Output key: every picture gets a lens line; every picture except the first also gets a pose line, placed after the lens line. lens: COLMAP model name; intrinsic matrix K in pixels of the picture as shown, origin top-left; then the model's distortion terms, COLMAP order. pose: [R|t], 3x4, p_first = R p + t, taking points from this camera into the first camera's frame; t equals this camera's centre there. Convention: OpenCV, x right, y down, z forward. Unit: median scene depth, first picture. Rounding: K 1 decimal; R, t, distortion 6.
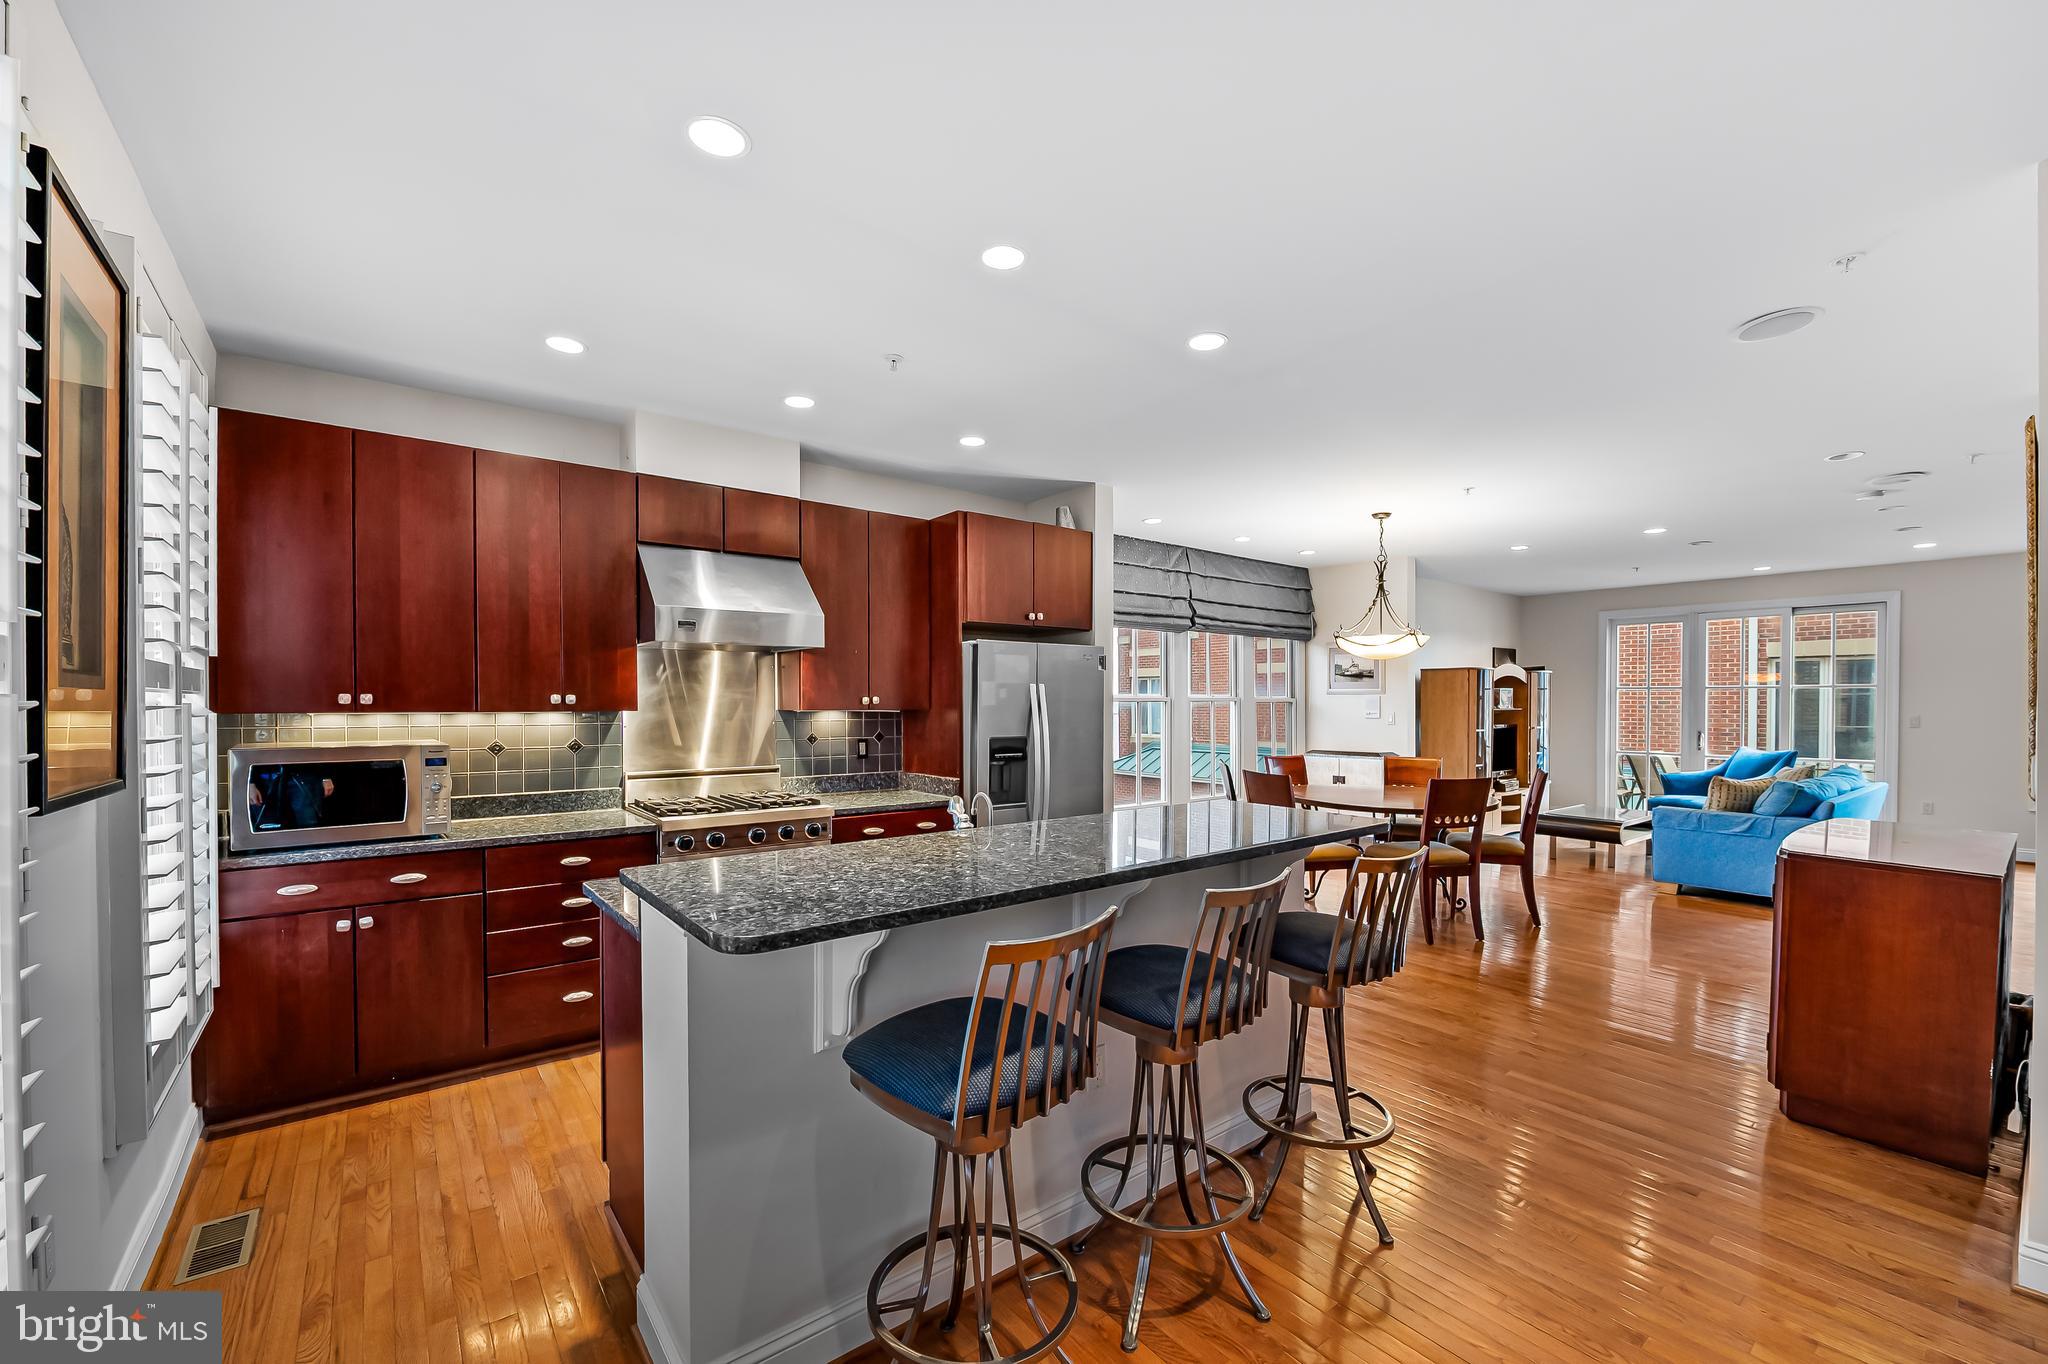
lens RADIAL K [[829.4, 0, 1014.3], [0, 829.4, 703.2], [0, 0, 1]] dist [-0.001817, -0.001977]
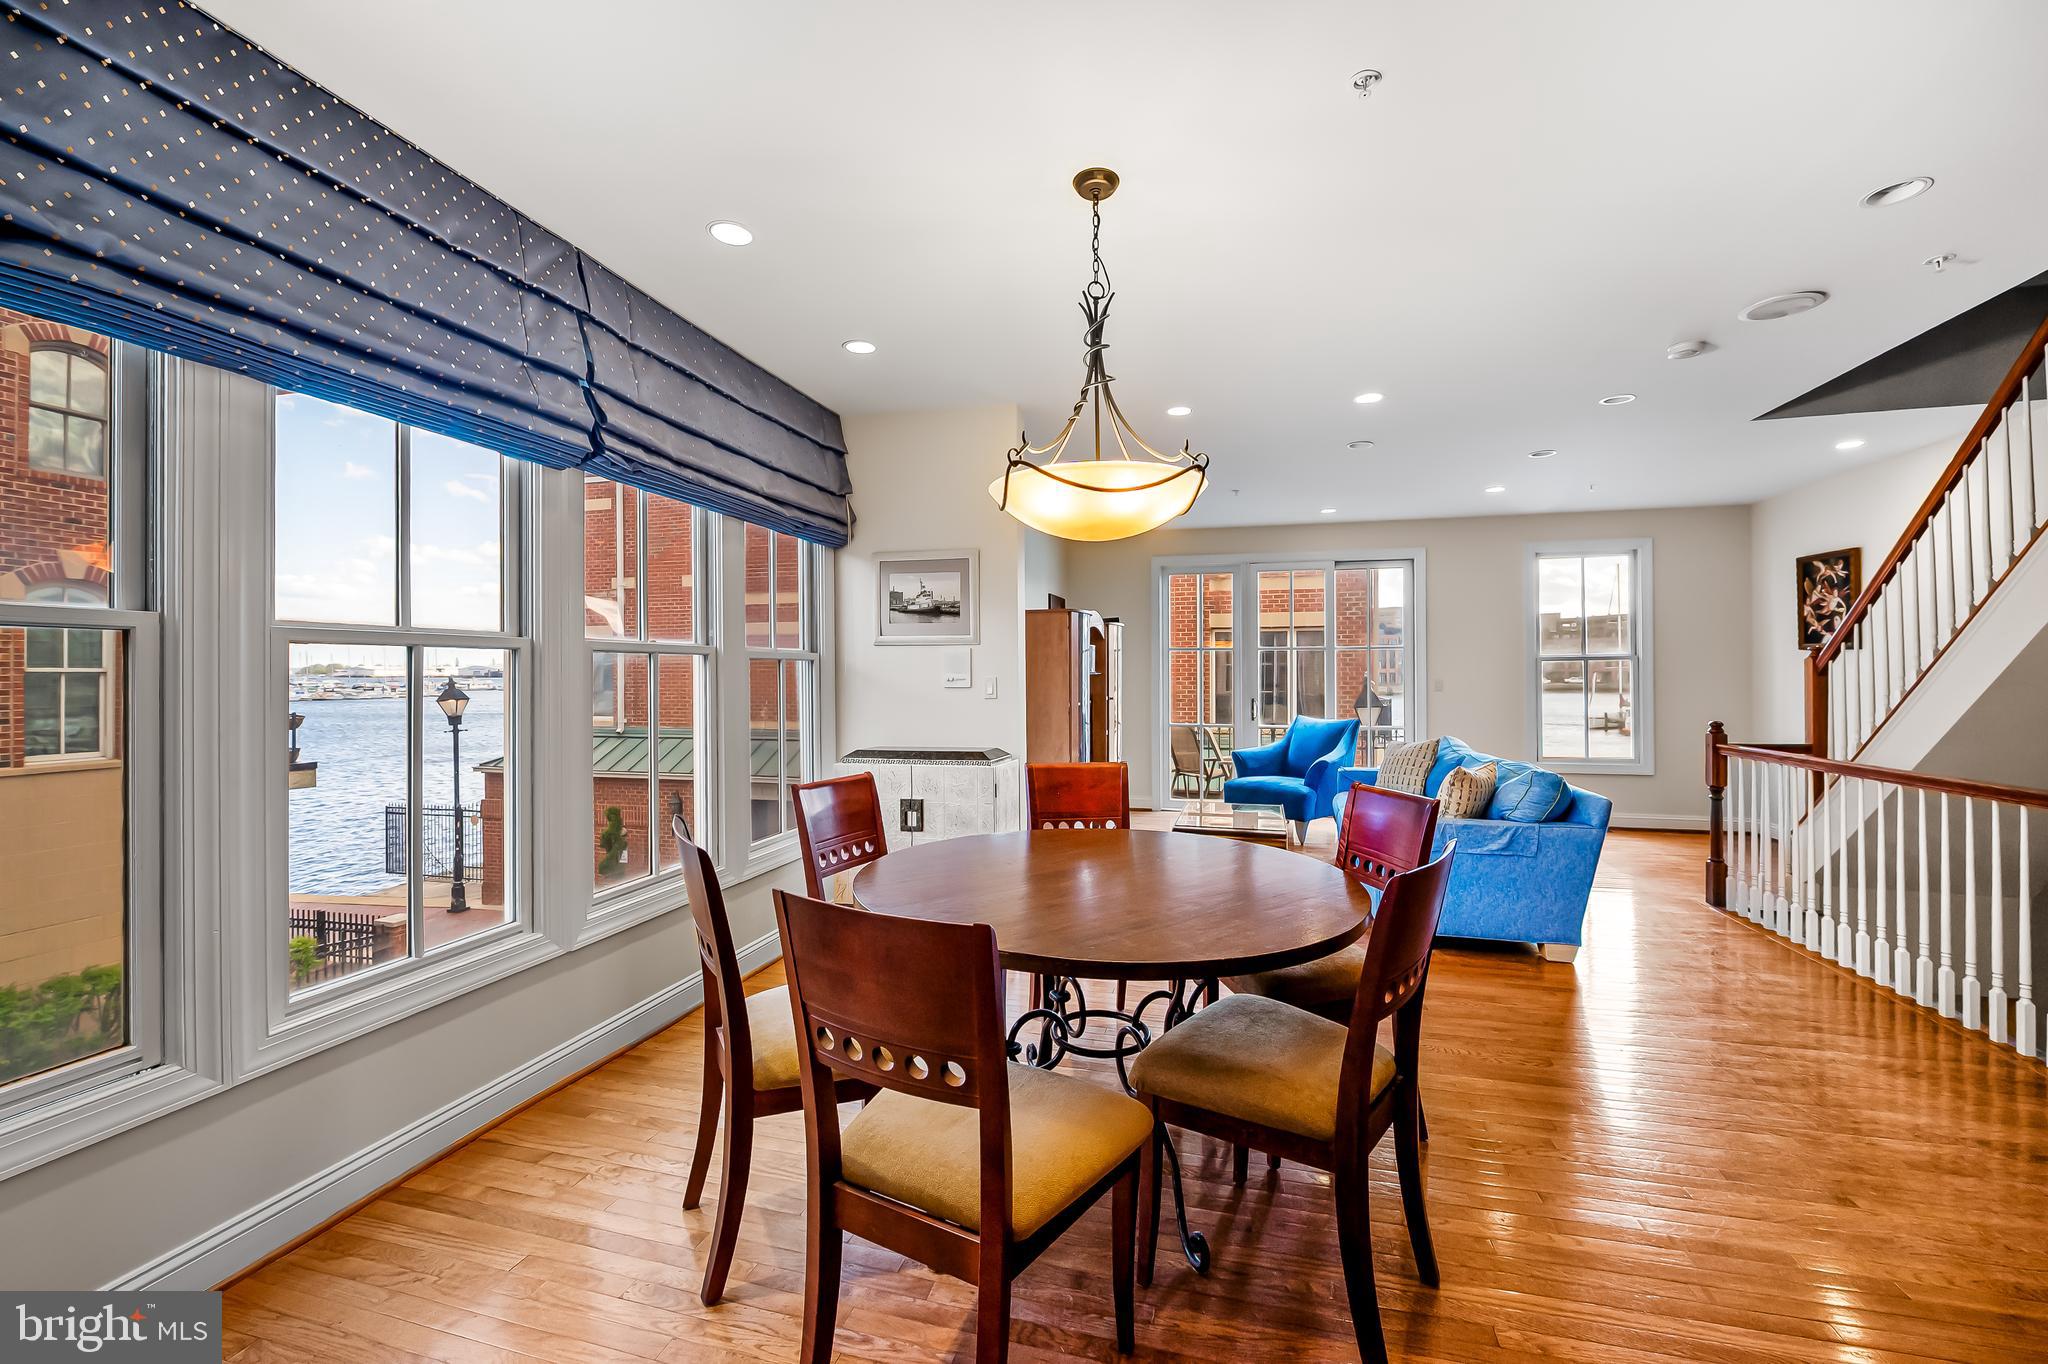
lens RADIAL K [[829.4, 0, 1030.7], [0, 829.4, 664.7], [0, 0, 1]] dist [-0.001817, -0.001977]
pose [[0.788942, 0.005019, 0.614447, 0.137763], [0.005272, 0.999875, -0.014936, 0.011697], [-0.614445, 0.015023, 0.788817, 0.571803]]
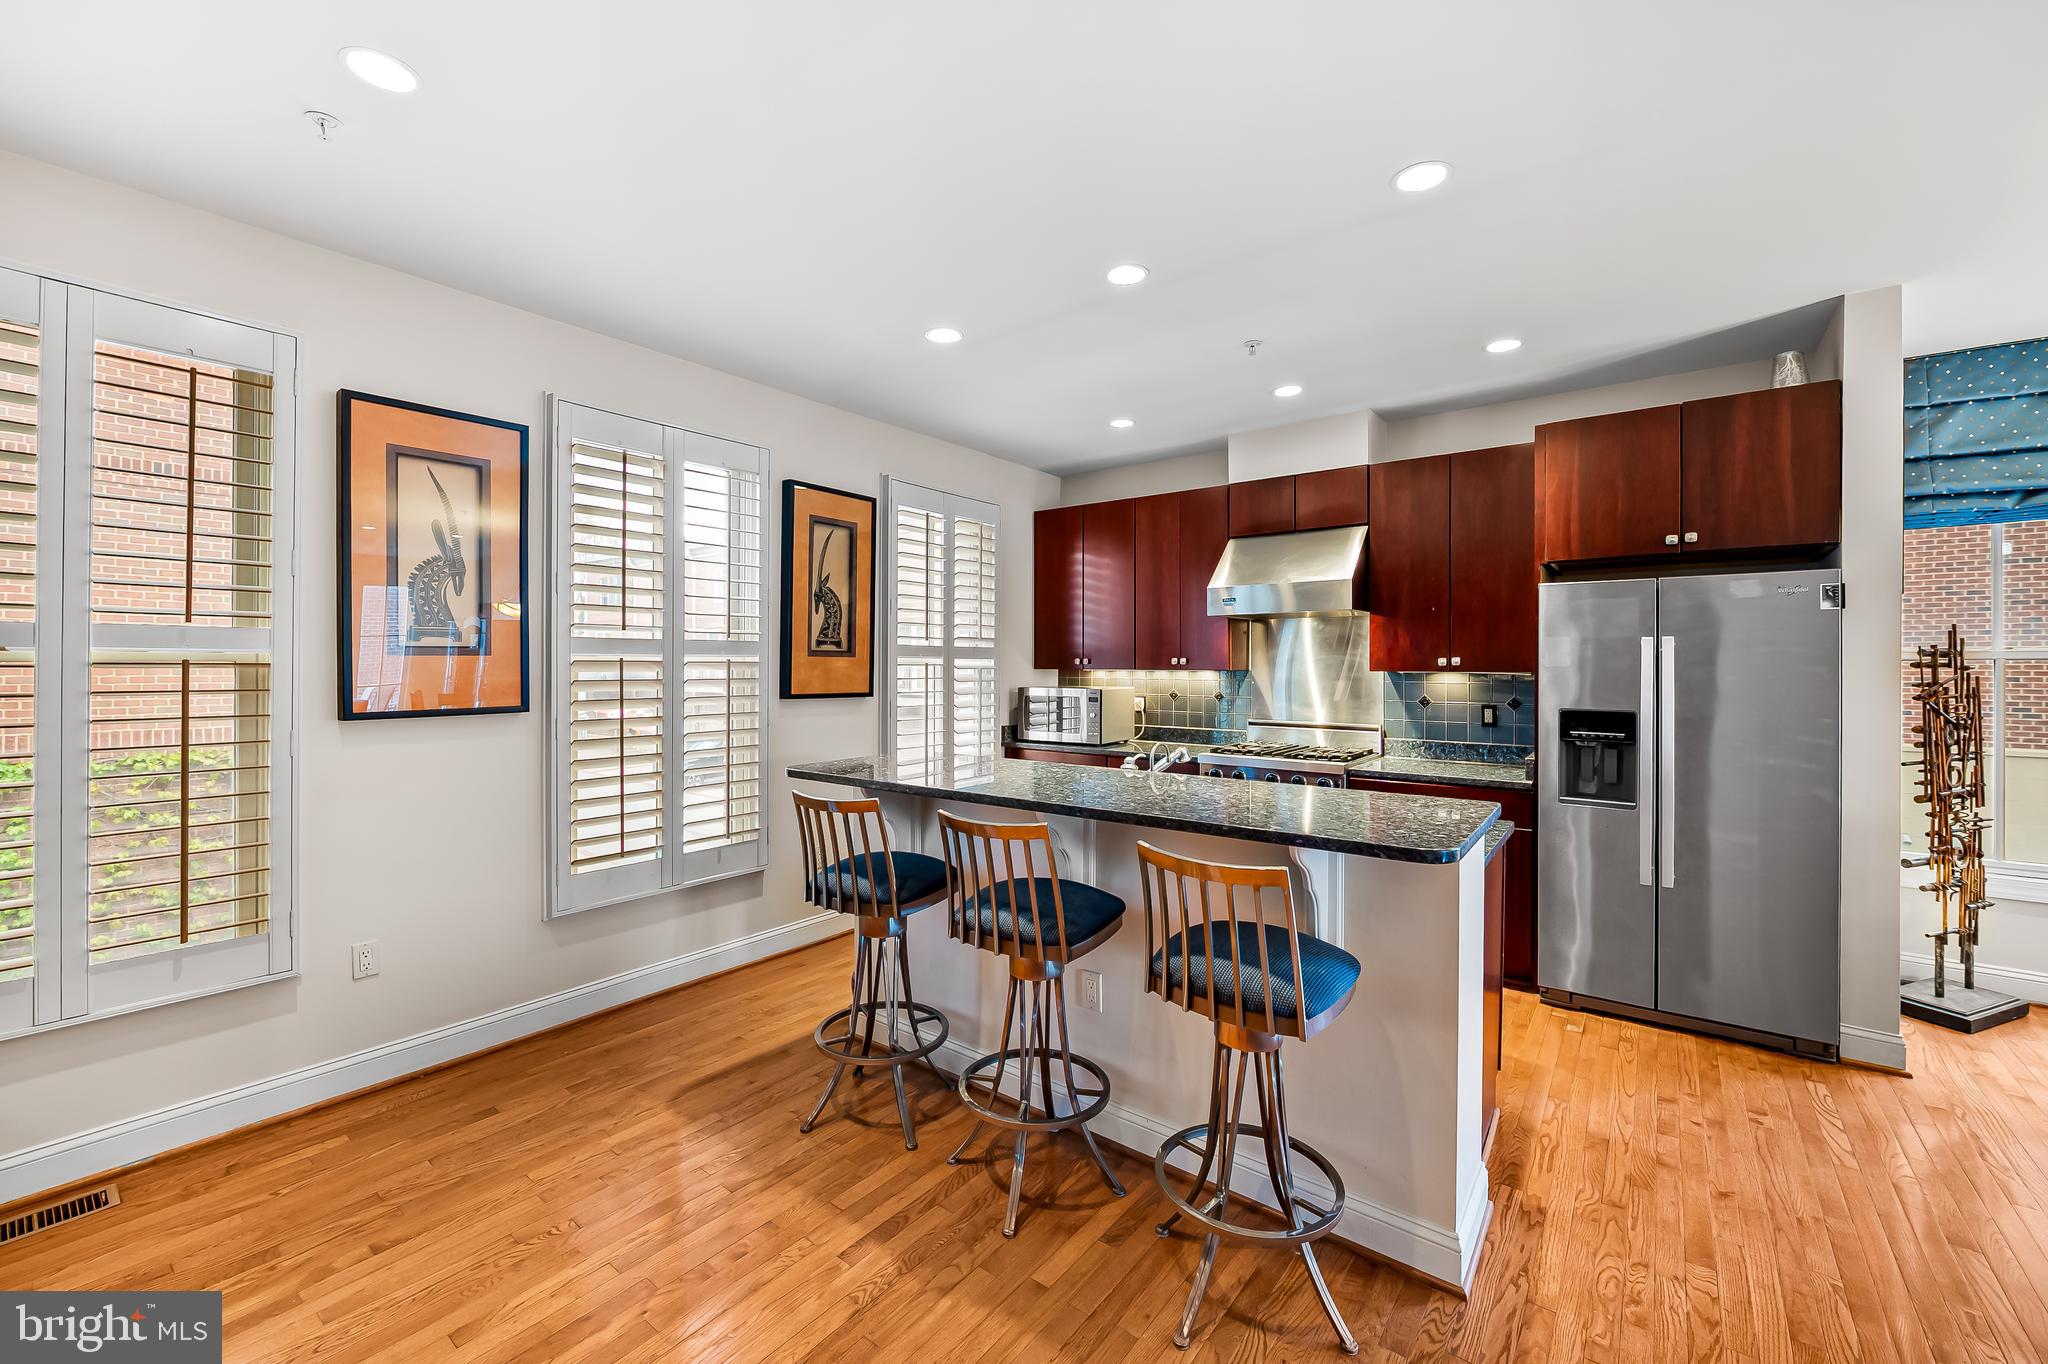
lens RADIAL K [[829.4, 0, 1022.2], [0, 829.4, 665.3], [0, 0, 1]] dist [-0.001817, -0.001977]
pose [[0.256081, 0.000994, -0.966655, 0.373835], [-0.002997, 0.999995, 0.000234, 0.001662], [0.966651, 0.002838, 0.256083, 0.197638]]
